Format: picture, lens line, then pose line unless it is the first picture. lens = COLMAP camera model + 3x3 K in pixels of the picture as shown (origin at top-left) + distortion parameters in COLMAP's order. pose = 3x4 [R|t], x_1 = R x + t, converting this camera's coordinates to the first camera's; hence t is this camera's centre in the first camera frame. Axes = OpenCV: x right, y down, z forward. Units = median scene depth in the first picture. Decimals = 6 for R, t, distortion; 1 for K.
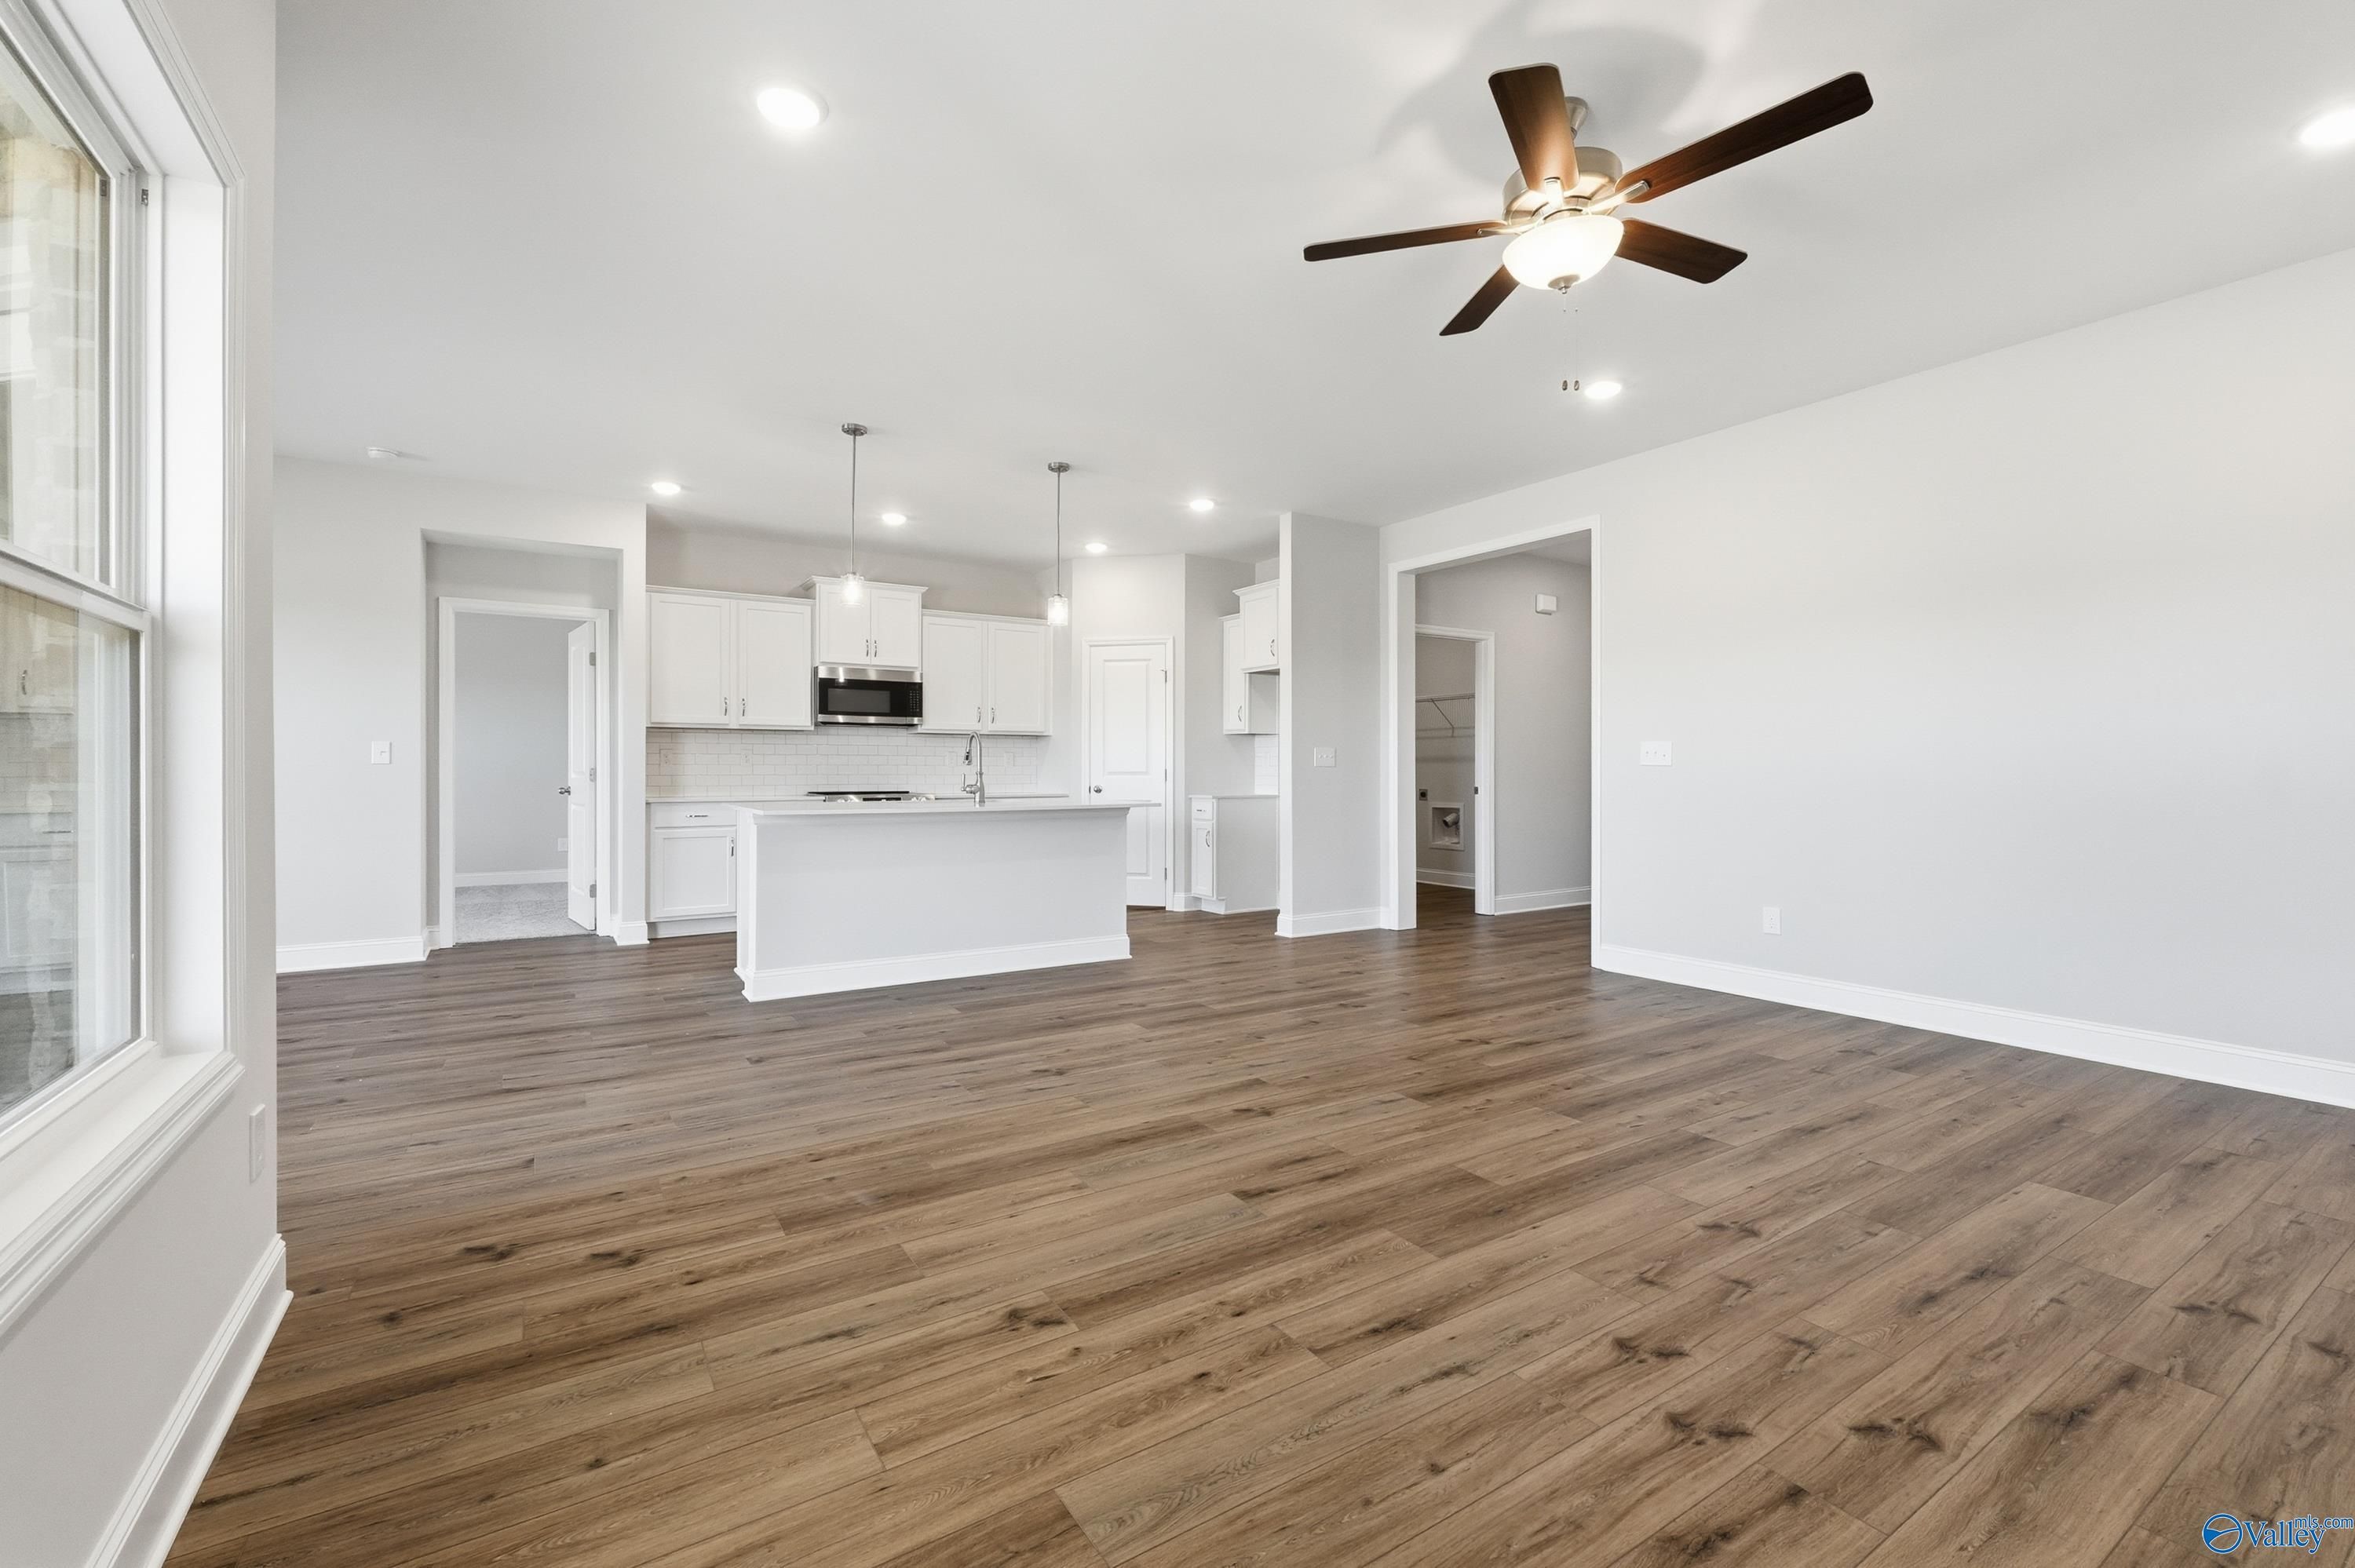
lens RADIAL K [[985.0, 0, 1173.7], [0, 985.0, 772.2], [0, 0, 1]] dist [0.000309, -0.000978]
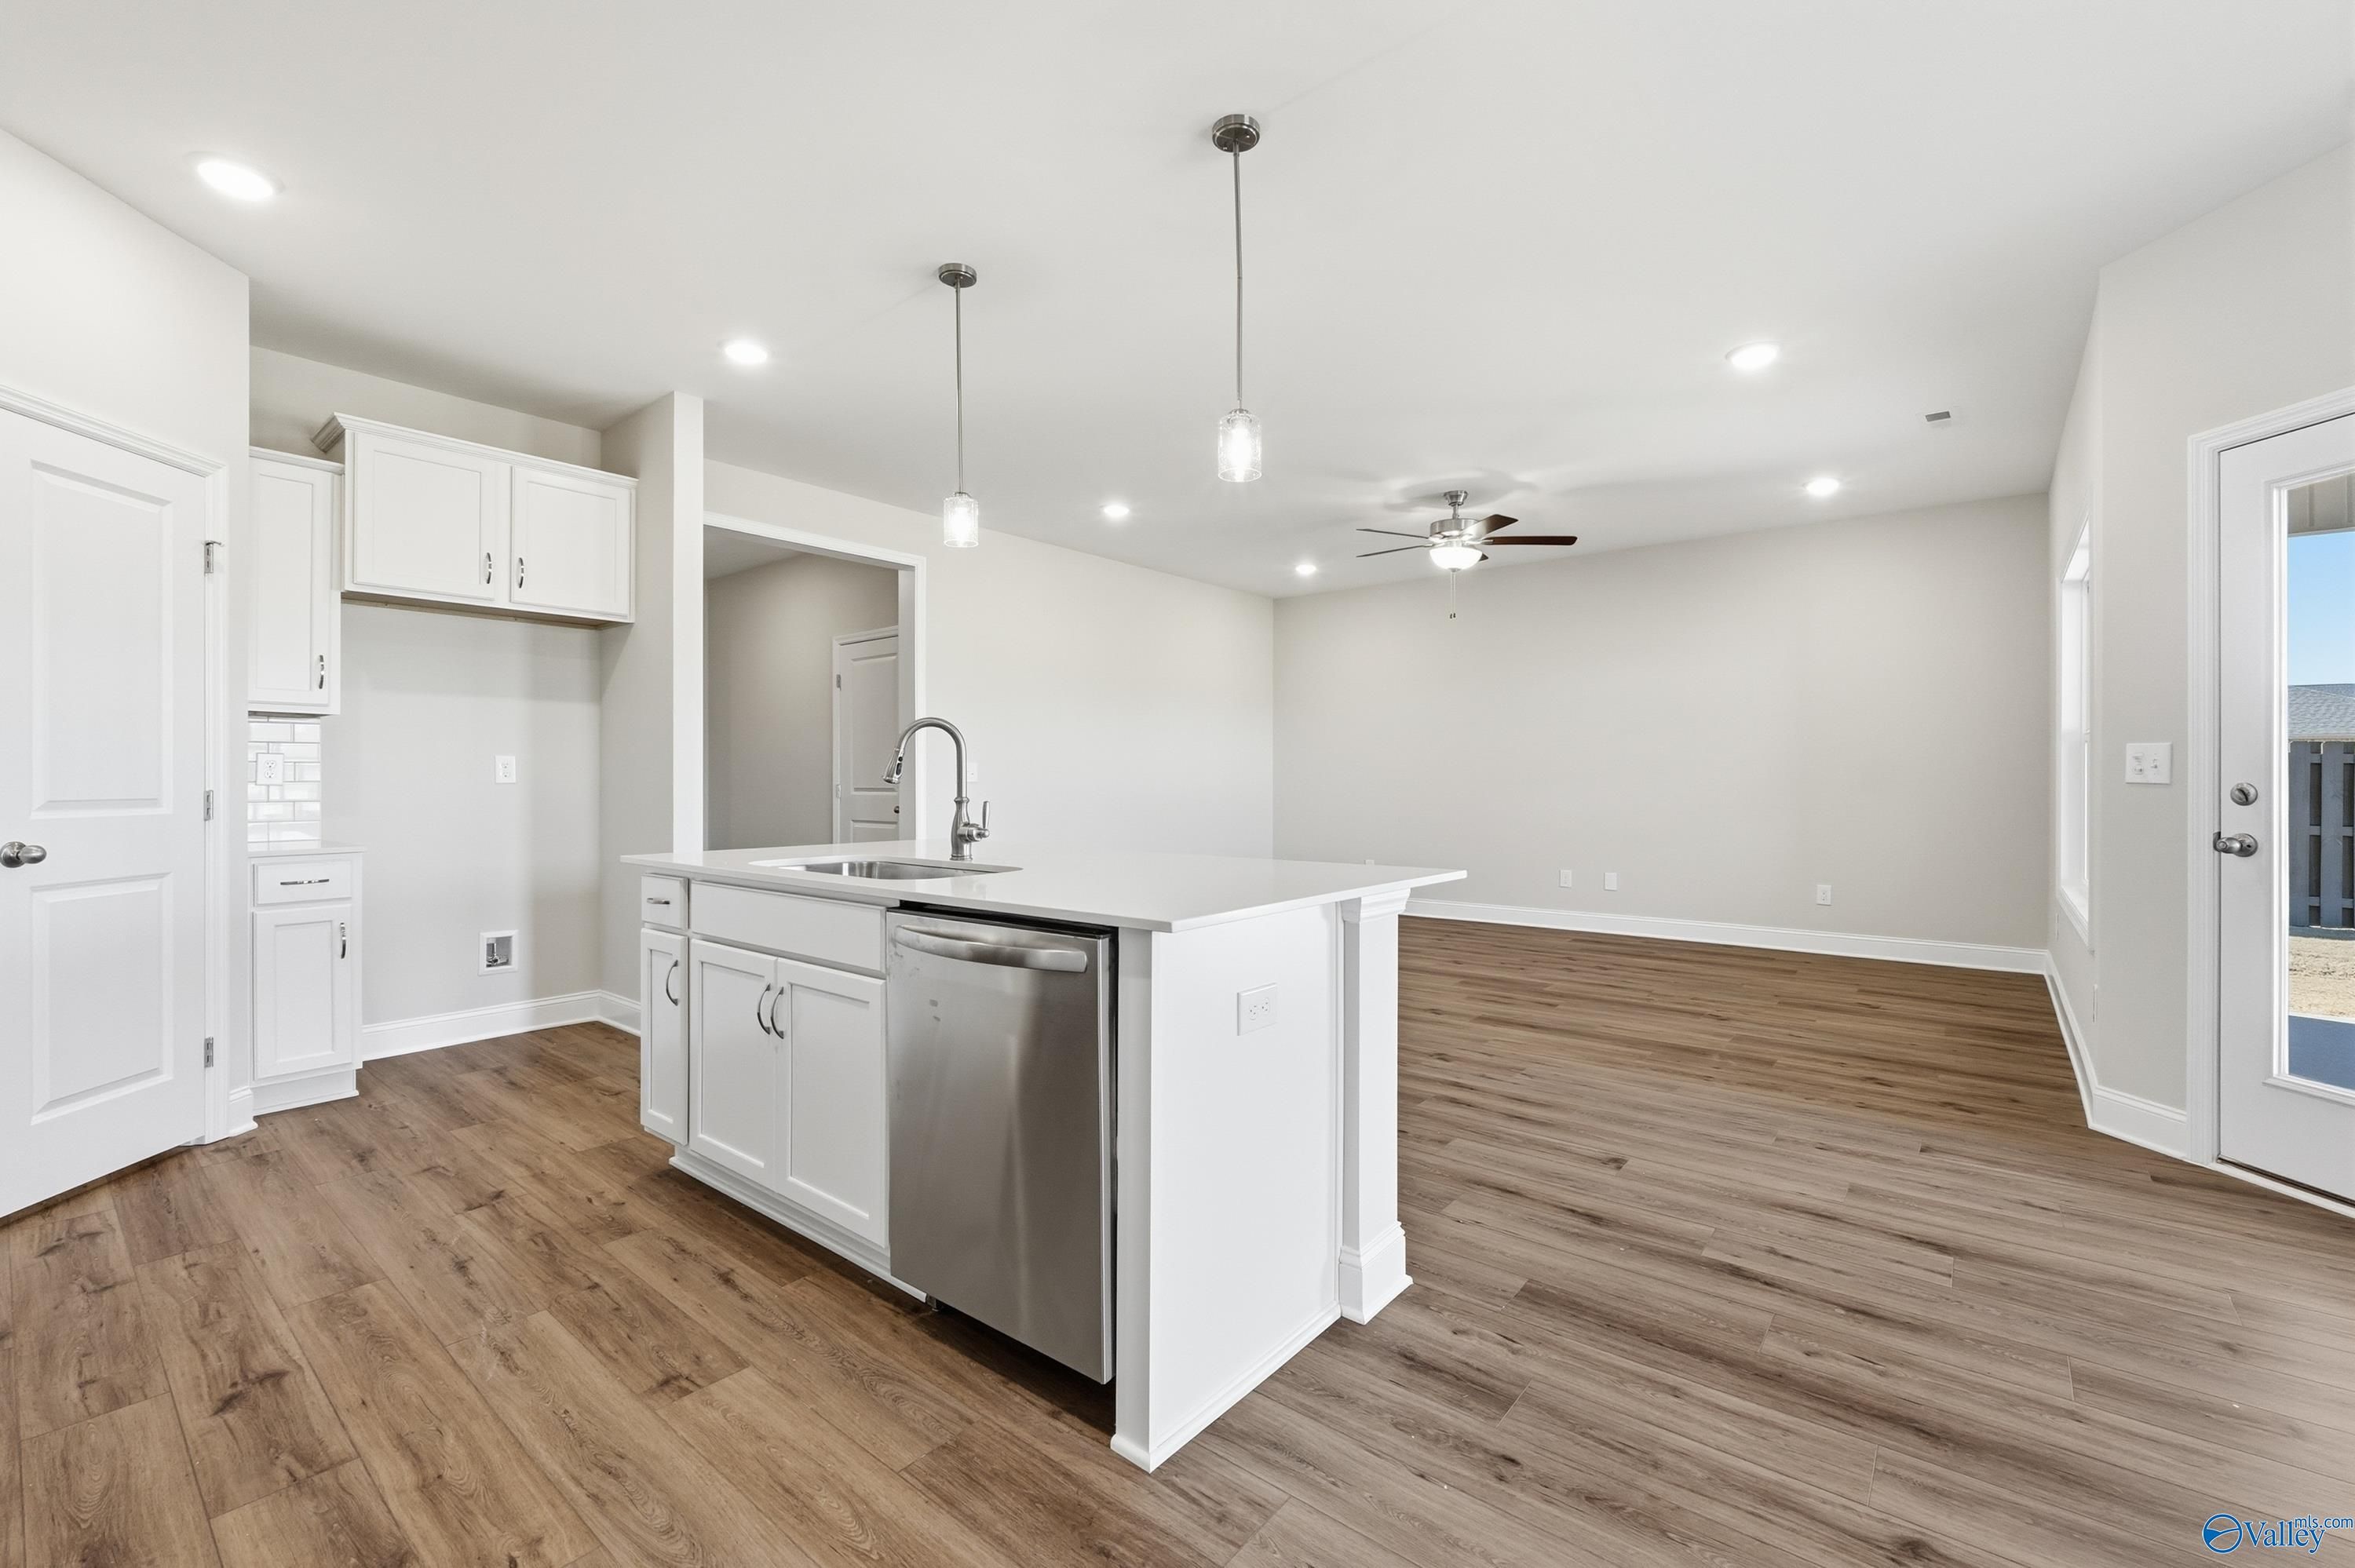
lens RADIAL K [[985.0, 0, 1184.0], [0, 985.0, 780.5], [0, 0, 1]] dist [0.000309, -0.000978]
pose [[-0.309684, -0.002043, 0.950837, -1.333623], [0.002673, 0.999992, 0.003019, -0.020708], [-0.950836, 0.003476, -0.309676, 1.964929]]
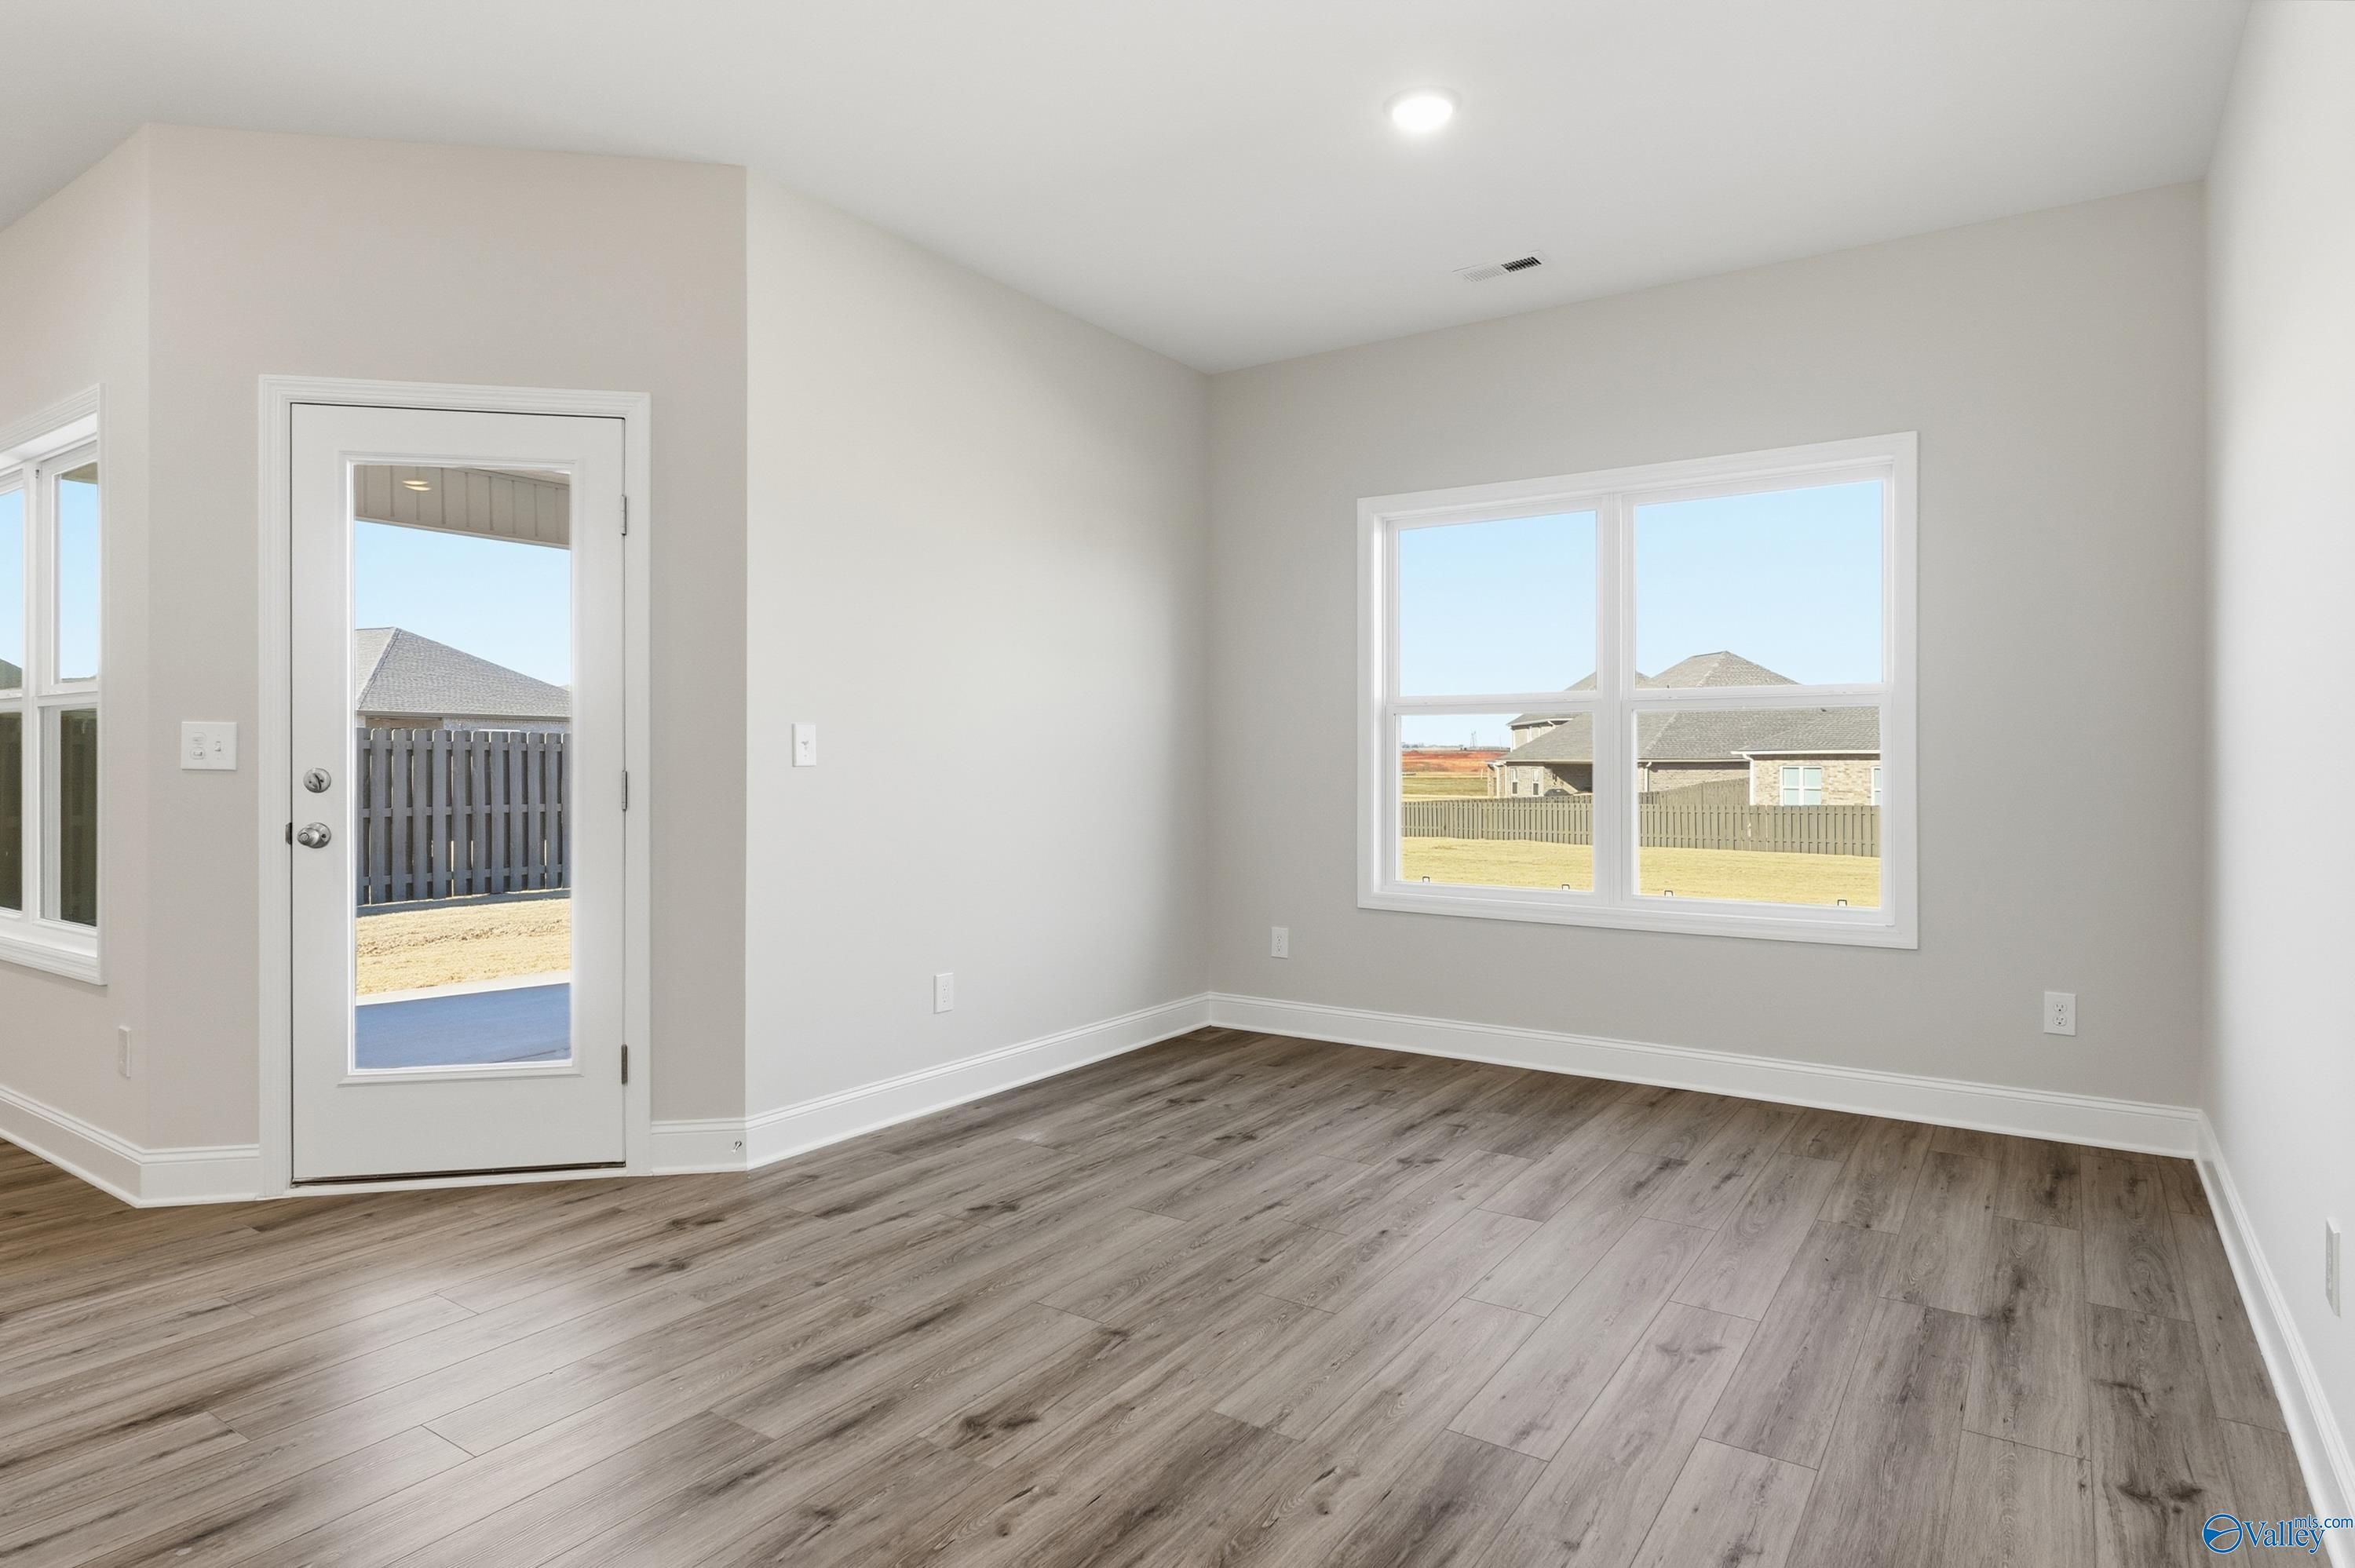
lens RADIAL K [[1289.6, 0, 1178.9], [0, 1289.6, 767.4], [0, 0, 1]] dist [0.006217, 0.000574]
pose [[-0.919432, 0.002148, -0.393243, -1.004427], [-0.000565, 0.999977, 0.006783, -0.022471], [0.393249, 0.006459, -0.919410, 2.068779]]
